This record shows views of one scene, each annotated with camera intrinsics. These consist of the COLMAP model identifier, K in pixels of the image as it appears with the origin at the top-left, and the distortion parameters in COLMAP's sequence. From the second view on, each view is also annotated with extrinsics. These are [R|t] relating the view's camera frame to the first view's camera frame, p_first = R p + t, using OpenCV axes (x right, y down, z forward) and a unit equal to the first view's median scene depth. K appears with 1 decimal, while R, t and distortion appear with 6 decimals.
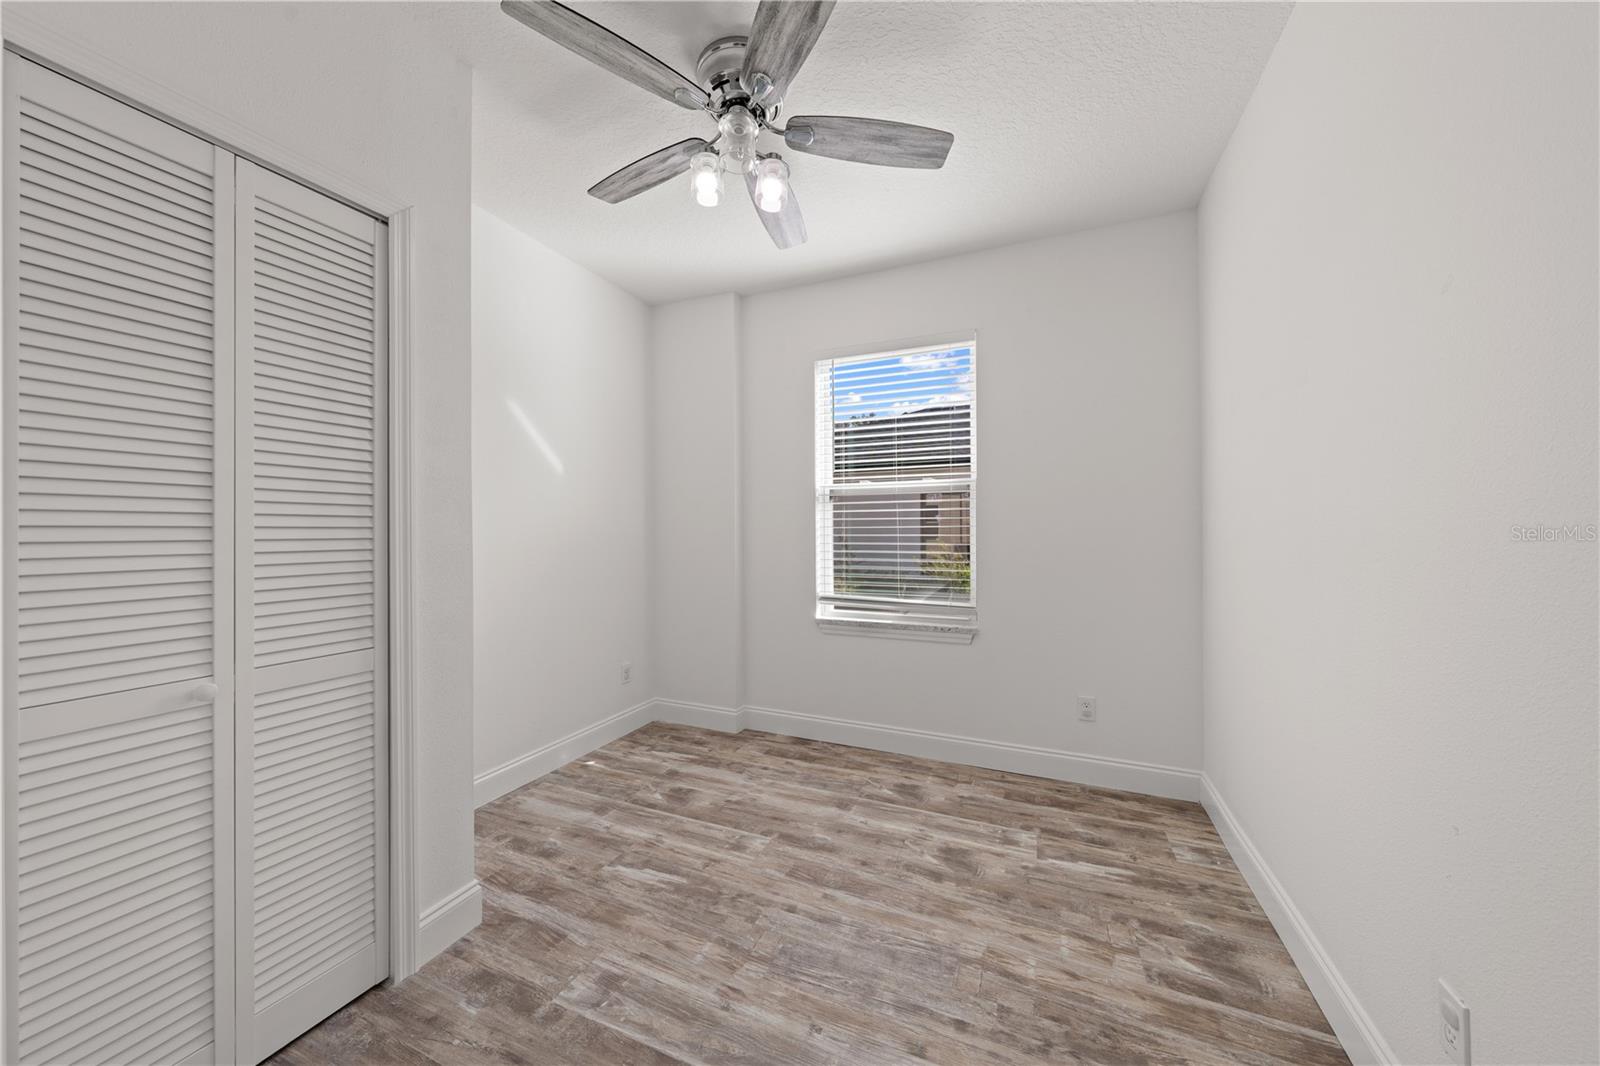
lens RADIAL K [[542.2, 0, 805.3], [0, 542.2, 534.2], [0, 0, 1]] dist [-0.004855, 0.000647]
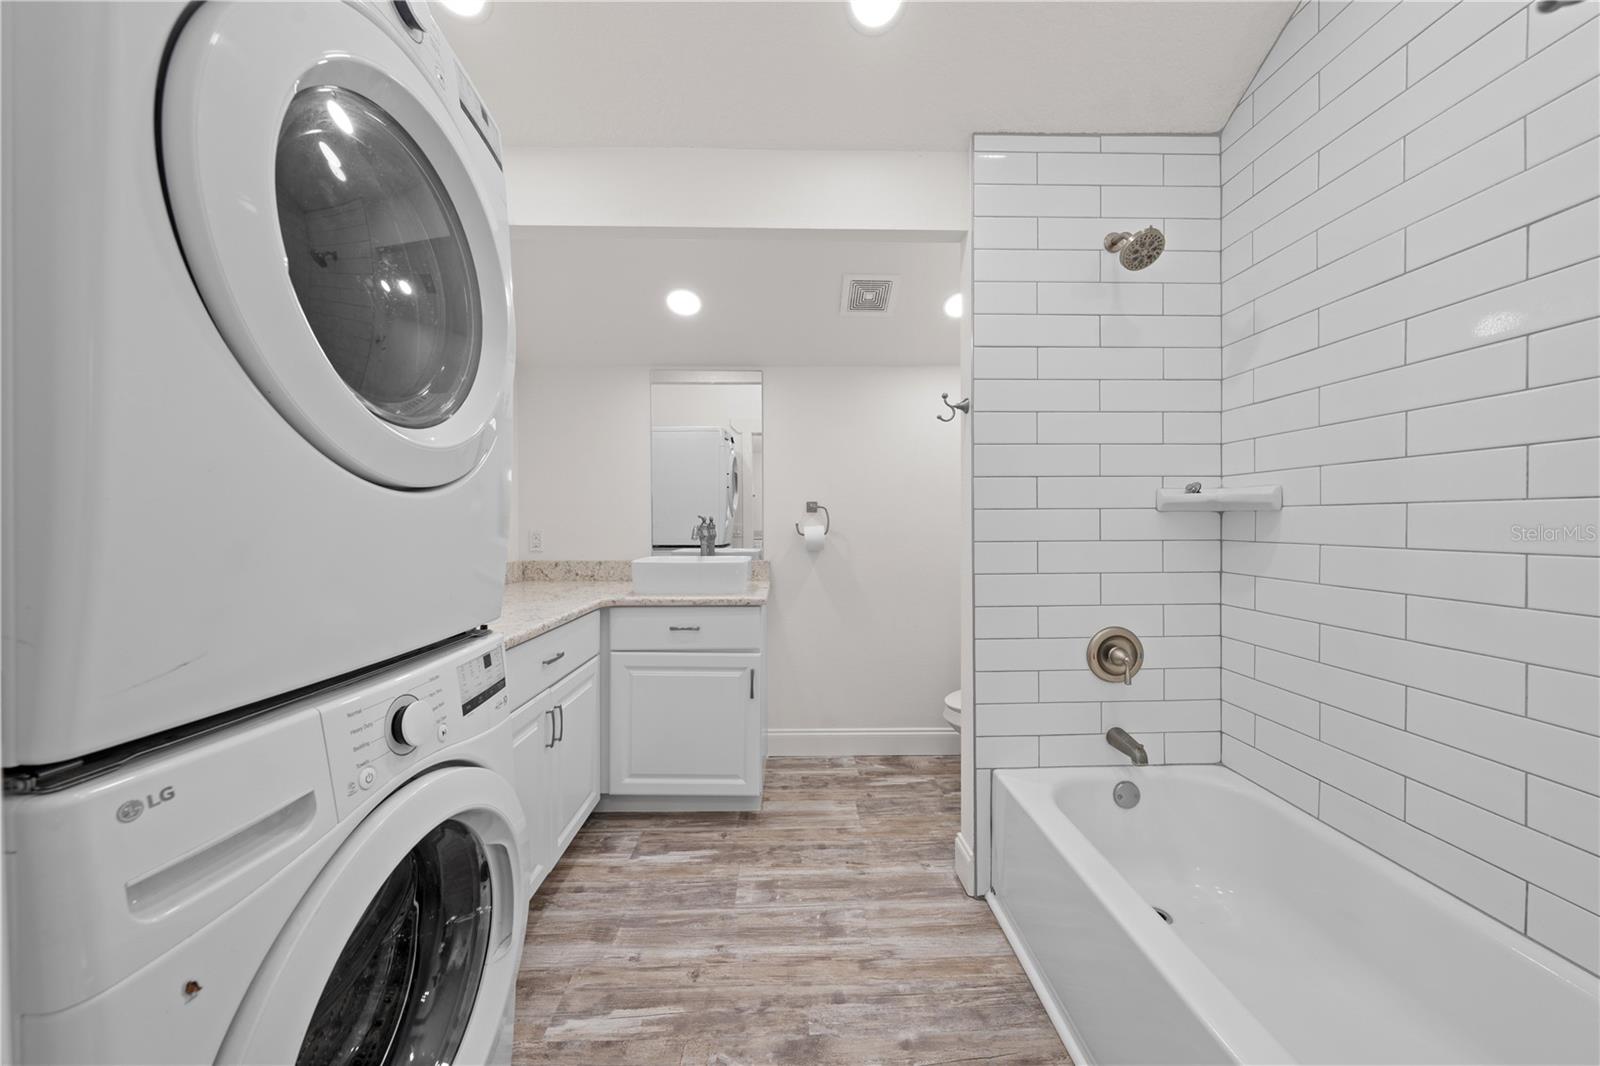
lens RADIAL K [[561.4, 0, 802.6], [0, 561.4, 525.0], [0, 0, 1]] dist [-0.005964, -0.000033]
pose [[-0.907128, 0.012285, -0.420676, 0.762989], [0.005182, 0.999824, 0.018023, -0.030199], [0.420823, 0.014169, -0.907032, 1.860051]]
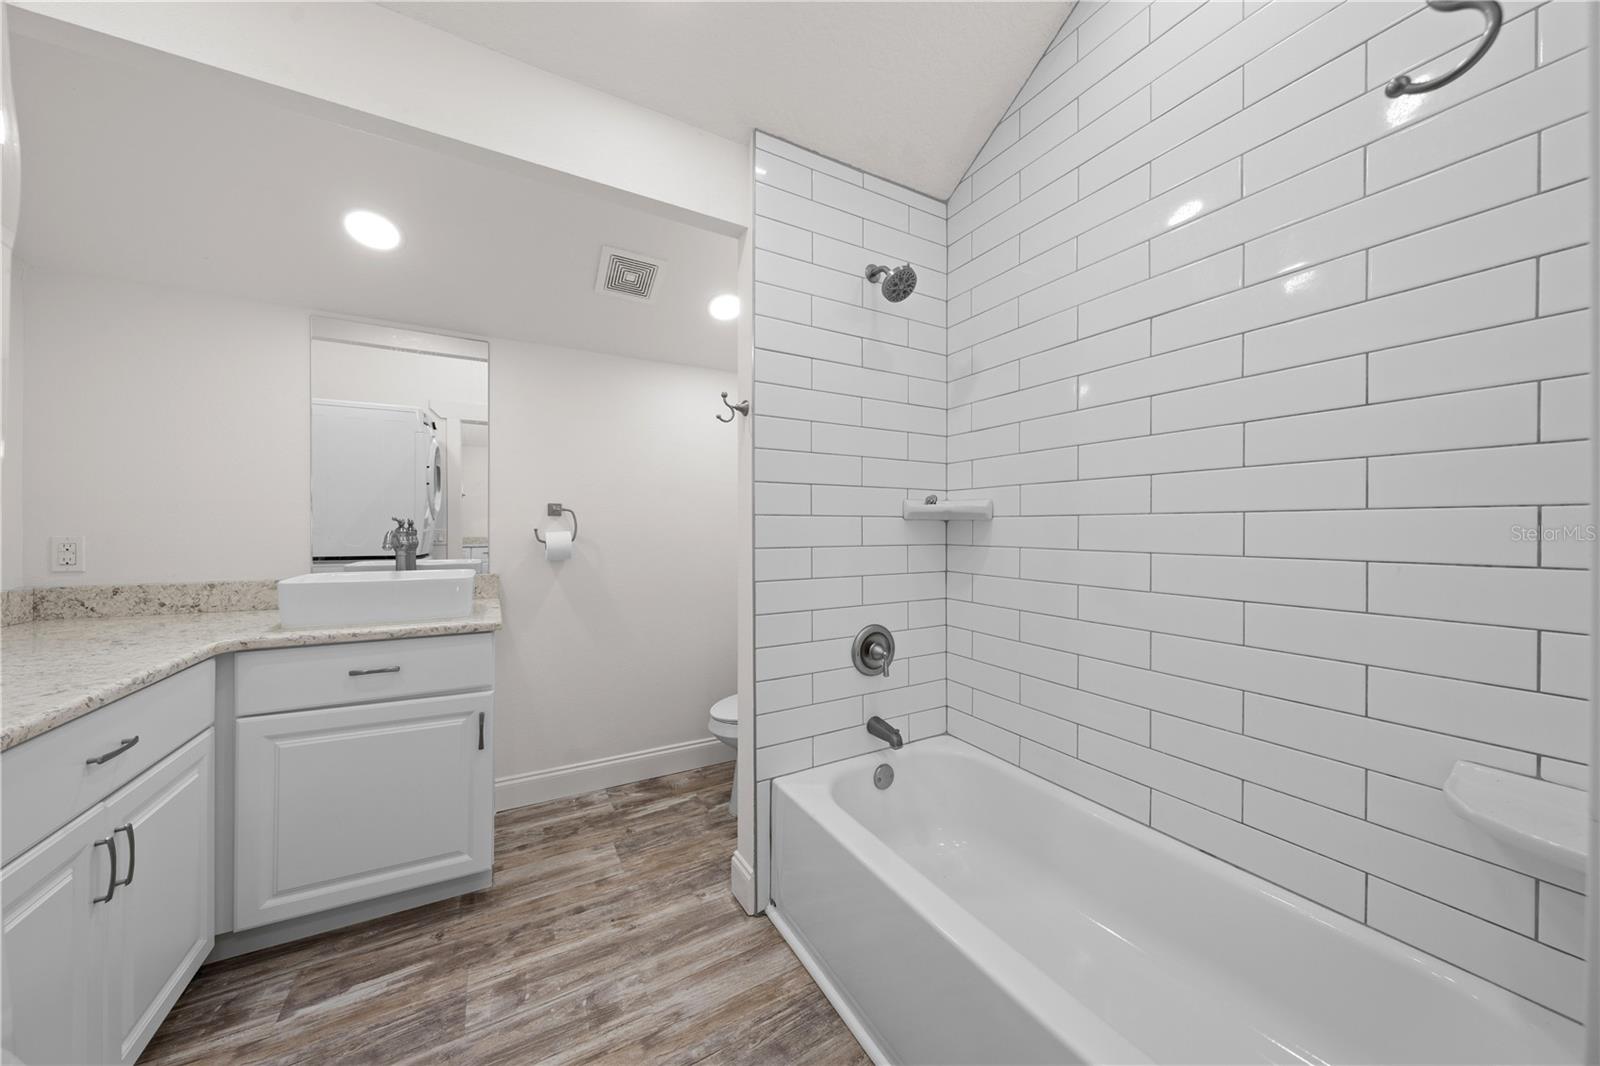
lens RADIAL K [[542.2, 0, 802.4], [0, 542.2, 530.0], [0, 0, 1]] dist [-0.004855, 0.000647]
pose [[-0.596798, 0.008596, -0.802345, 0.770450], [-0.006922, 0.999850, 0.015860, -0.027299], [0.802361, 0.015019, -0.596650, 1.661716]]
